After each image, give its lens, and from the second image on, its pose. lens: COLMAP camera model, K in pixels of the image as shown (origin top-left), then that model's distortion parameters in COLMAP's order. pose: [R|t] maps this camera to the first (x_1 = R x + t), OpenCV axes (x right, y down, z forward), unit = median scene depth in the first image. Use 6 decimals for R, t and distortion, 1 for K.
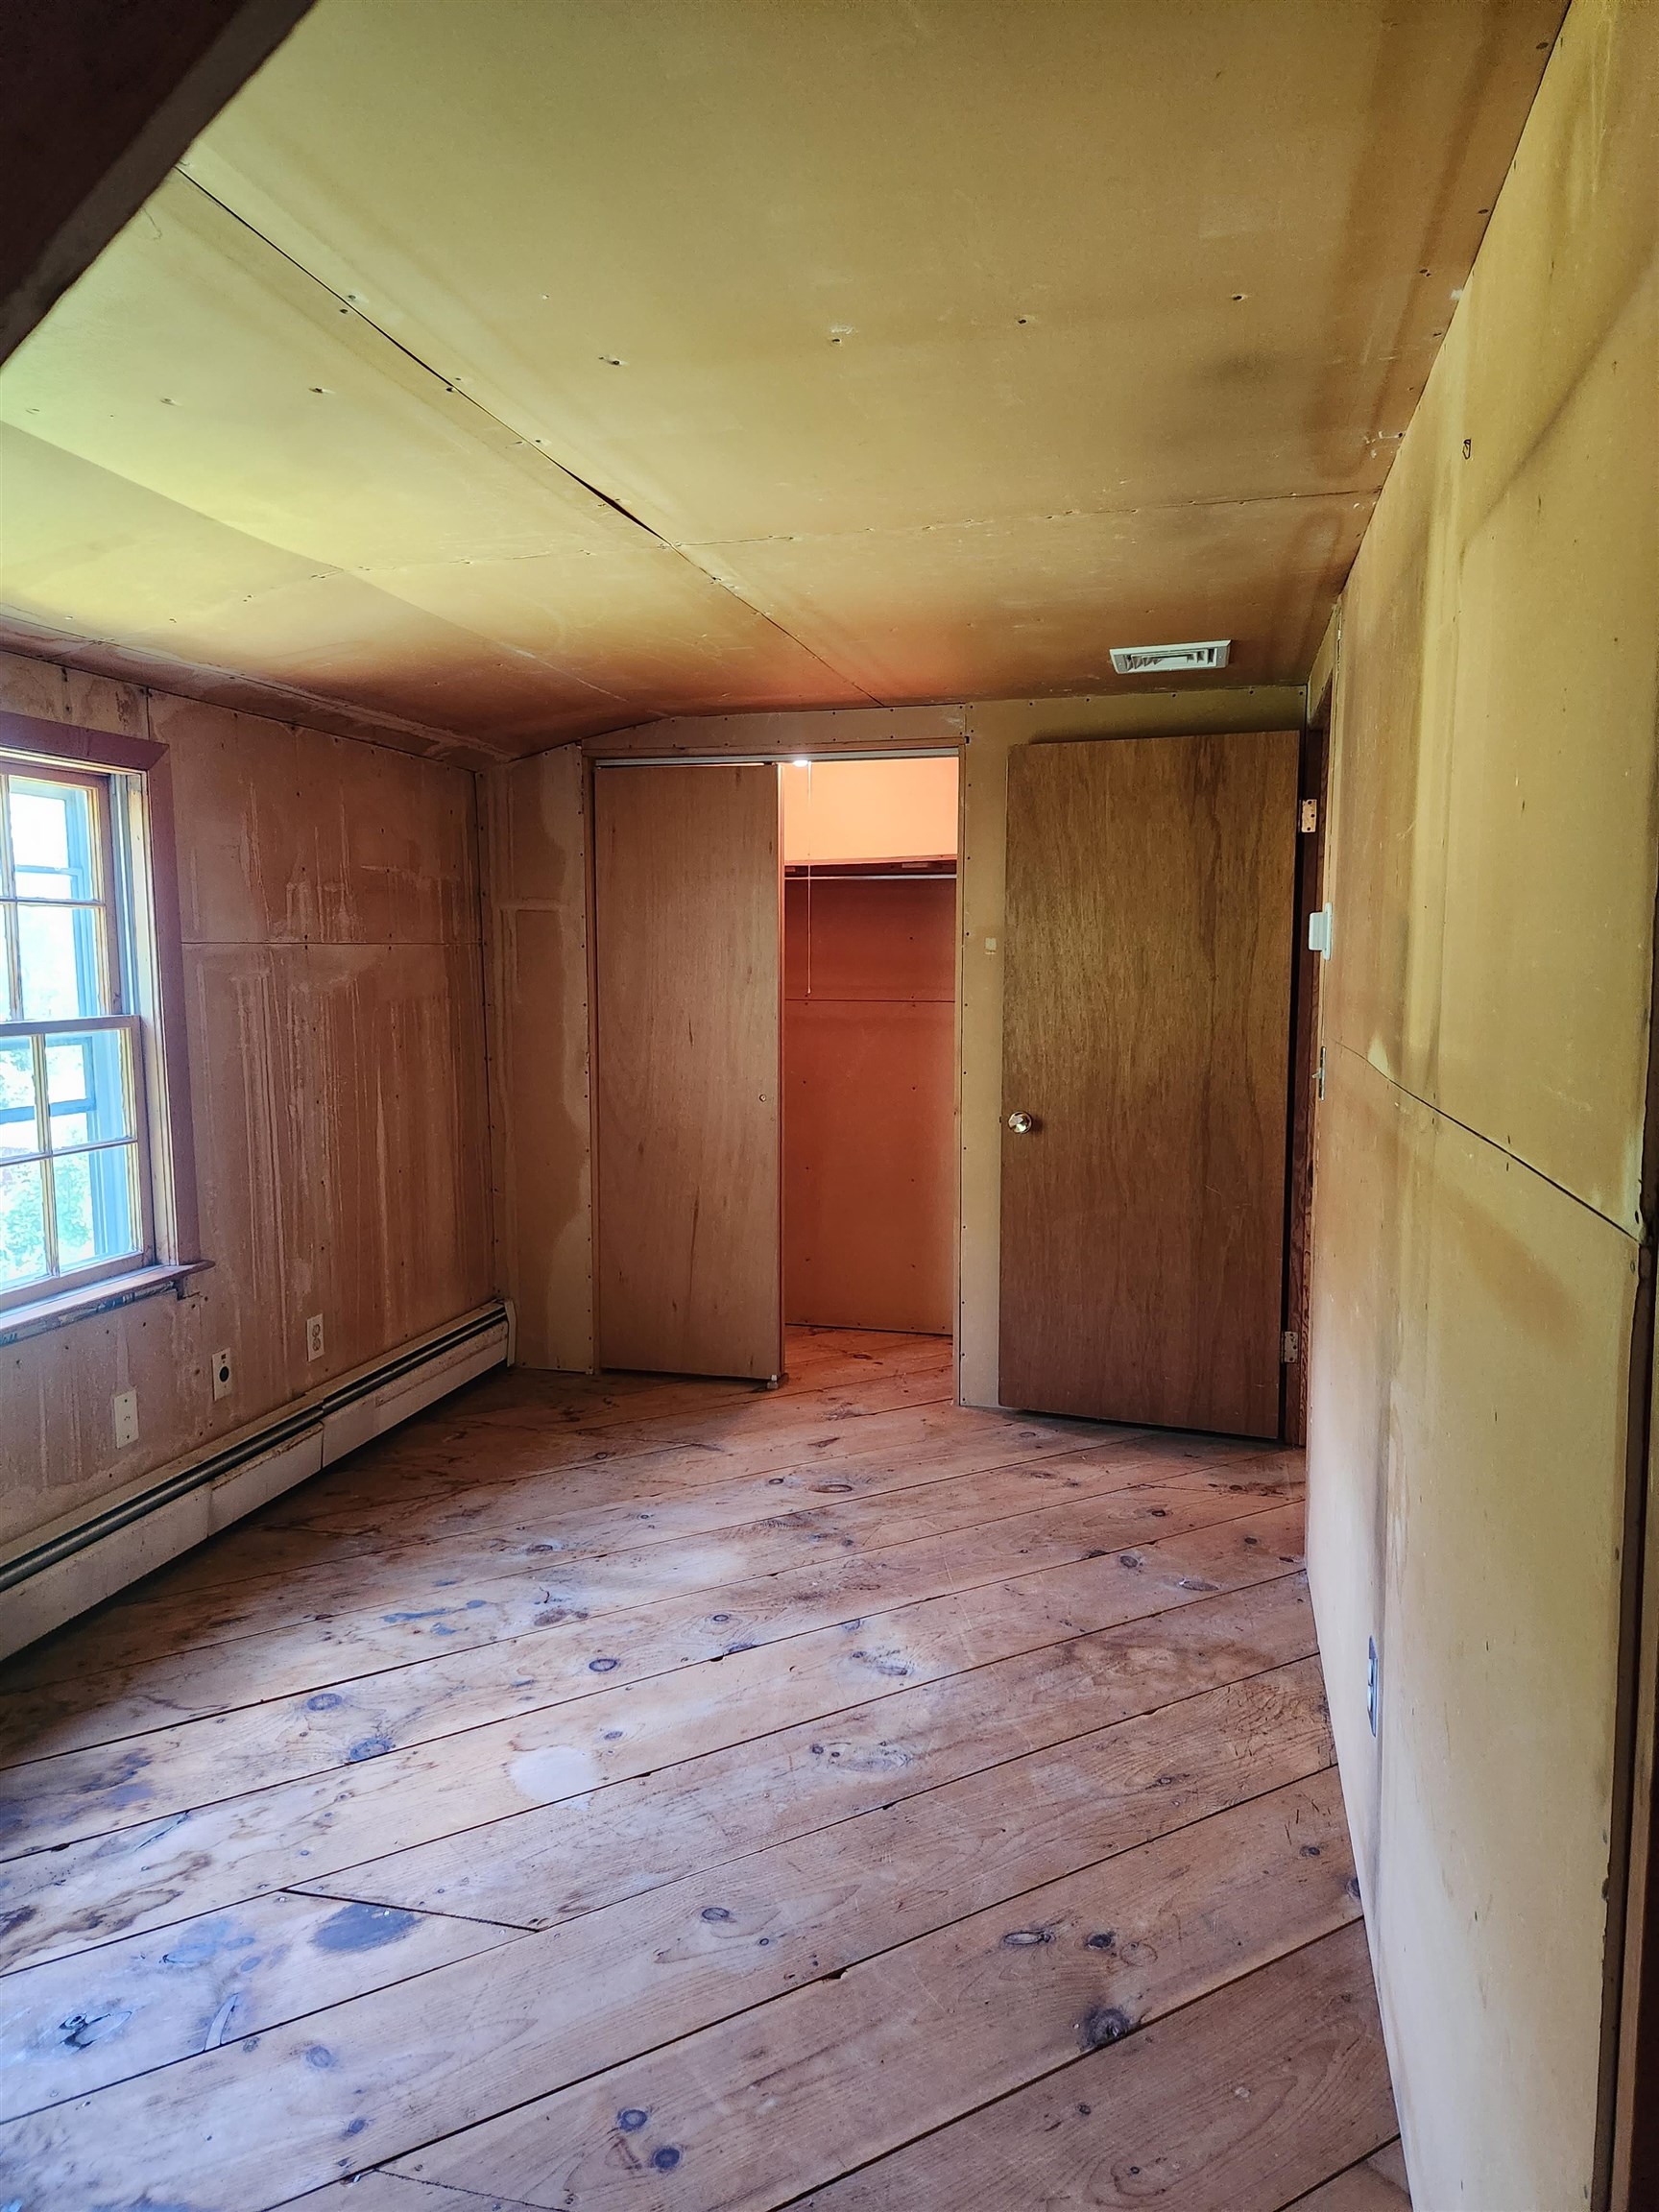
lens RADIAL K [[1473.3, 0, 830.0], [0, 1473.3, 1099.7], [0, 0, 1]] dist [0.085725, -0.075378]
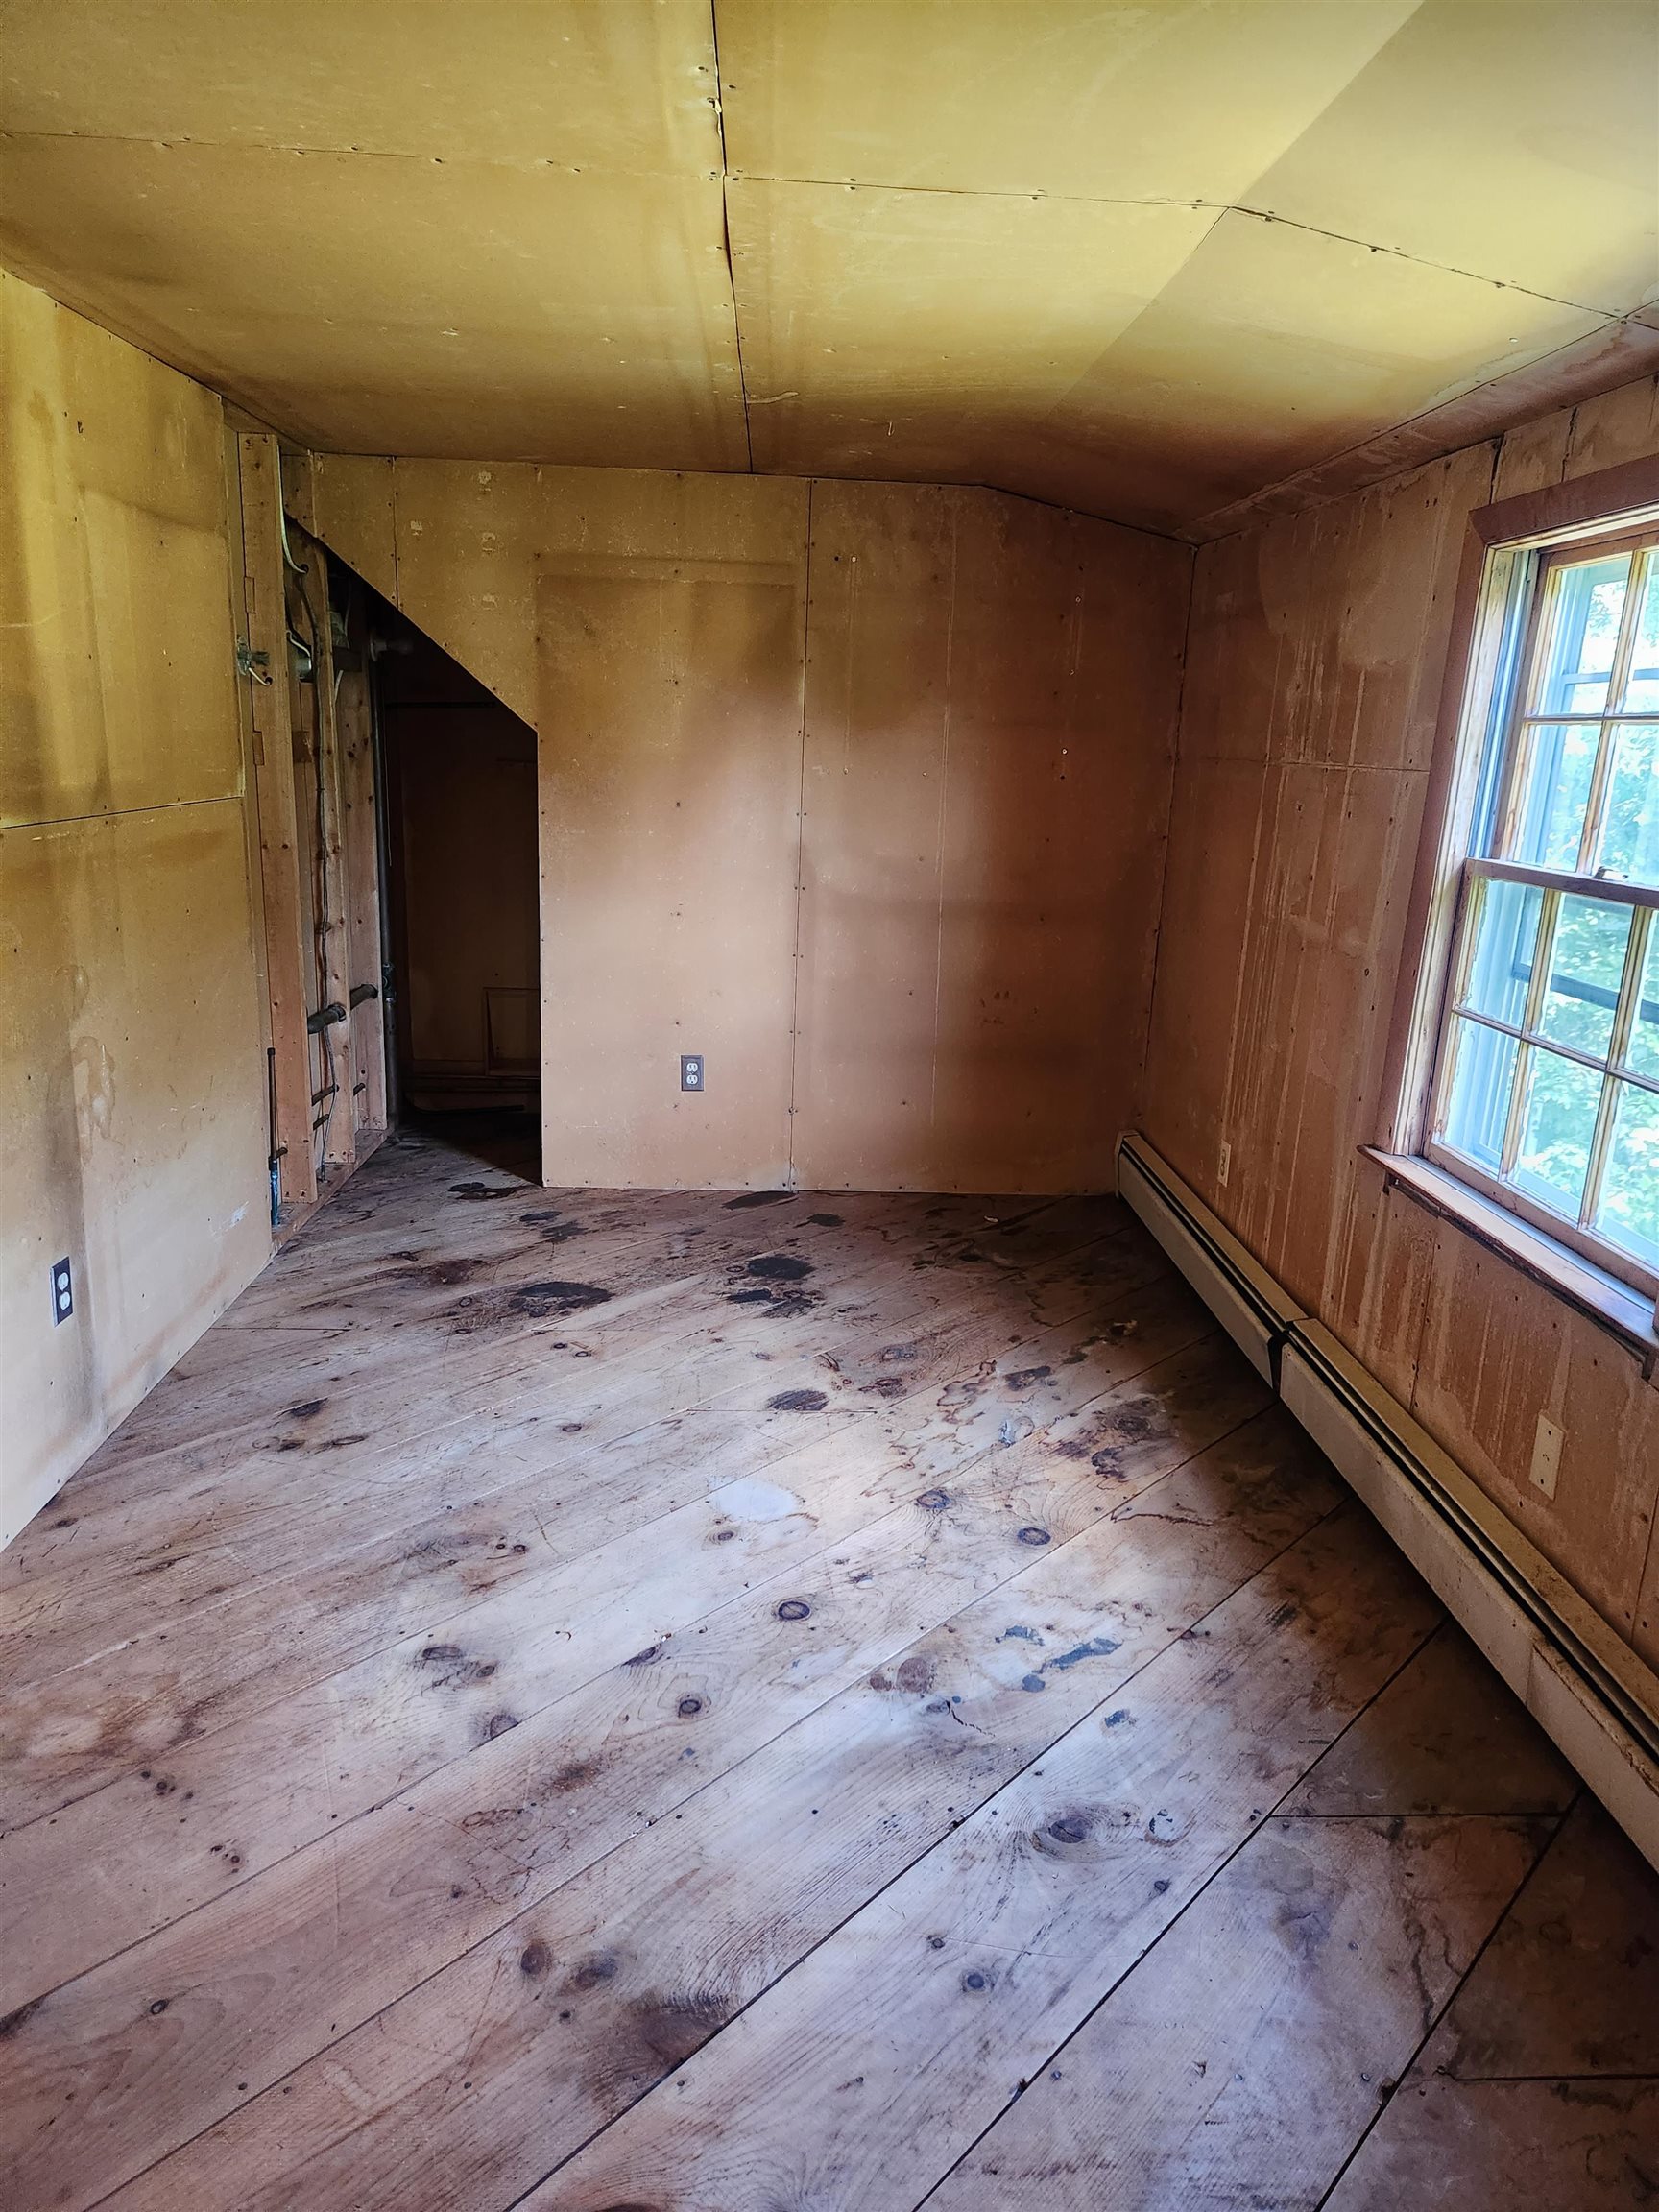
lens RADIAL K [[1473.3, 0, 830.0], [0, 1473.3, 1099.7], [0, 0, 1]] dist [0.085725, -0.075378]
pose [[-0.957333, 0.035340, -0.286819, 0.058884], [-0.065147, 0.940555, 0.333333, -0.174457], [0.281549, 0.337797, -0.898122, 1.594180]]
